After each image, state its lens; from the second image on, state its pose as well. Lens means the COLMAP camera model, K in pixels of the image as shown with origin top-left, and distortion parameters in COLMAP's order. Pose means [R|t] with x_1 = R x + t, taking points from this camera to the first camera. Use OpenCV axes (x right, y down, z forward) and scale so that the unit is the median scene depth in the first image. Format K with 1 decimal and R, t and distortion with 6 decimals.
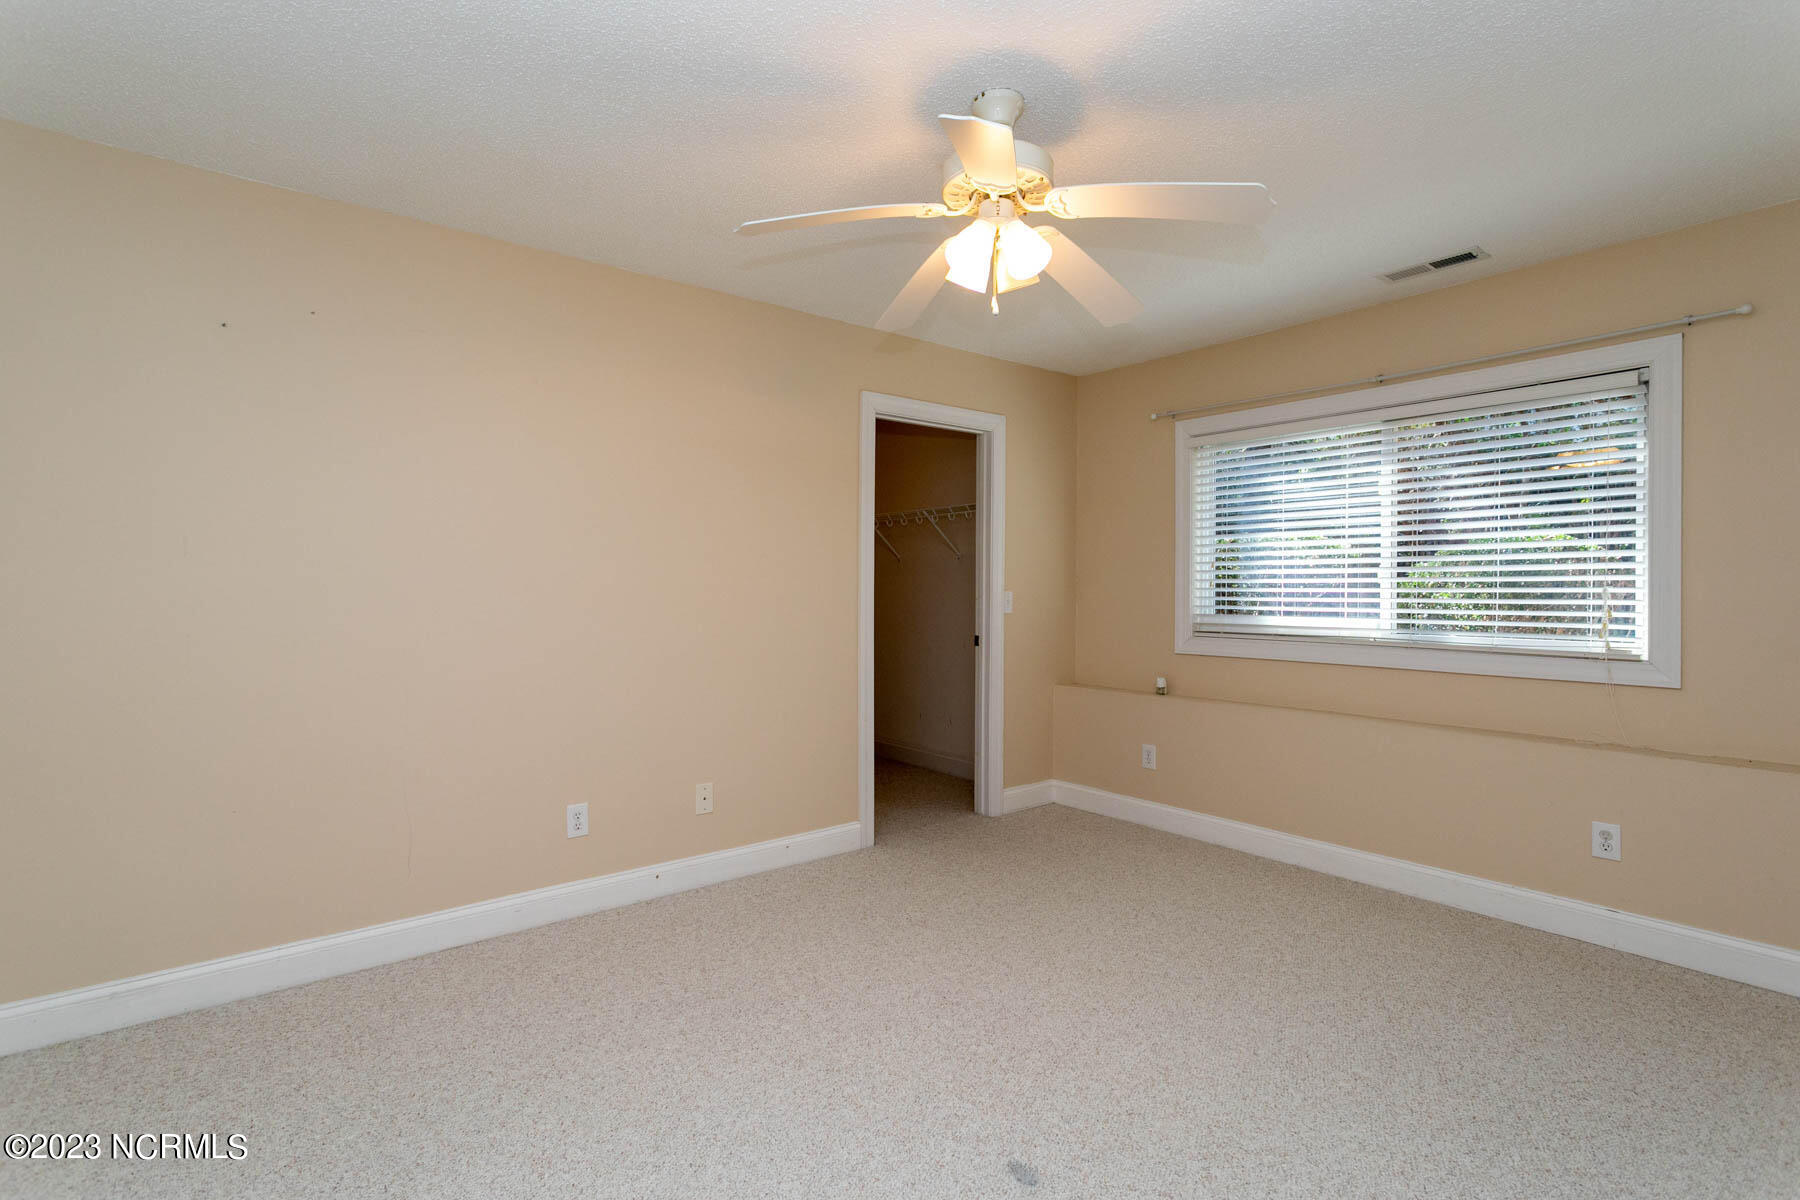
lens RADIAL K [[847.3, 0, 899.1], [0, 847.3, 593.6], [0, 0, 1]] dist [-0.002343, -0.000615]
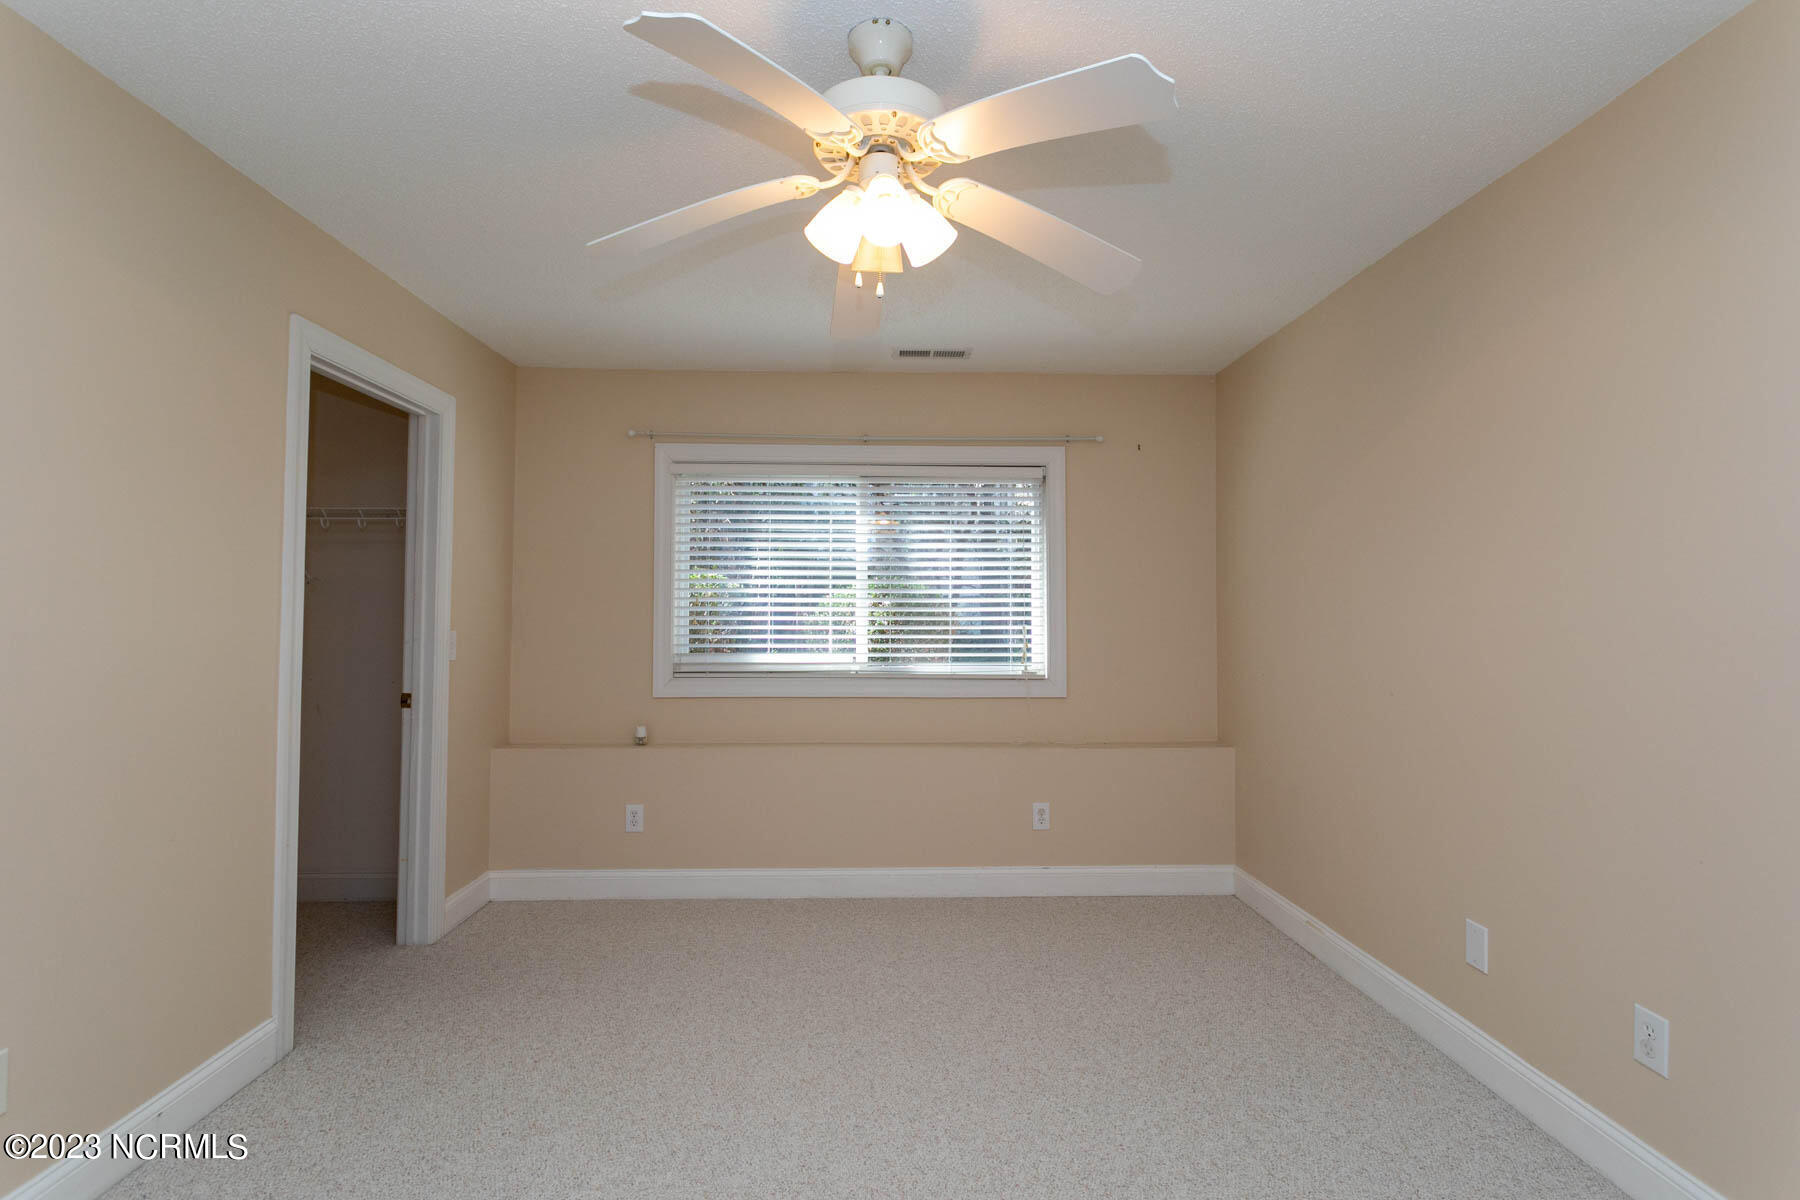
lens RADIAL K [[847.3, 0, 899.1], [0, 847.3, 593.6], [0, 0, 1]] dist [-0.002343, -0.000615]
pose [[0.591471, 0.022946, 0.805999, -0.277216], [0.003055, 0.999524, -0.030698, -0.013192], [-0.806320, 0.020619, 0.591120, 0.278878]]
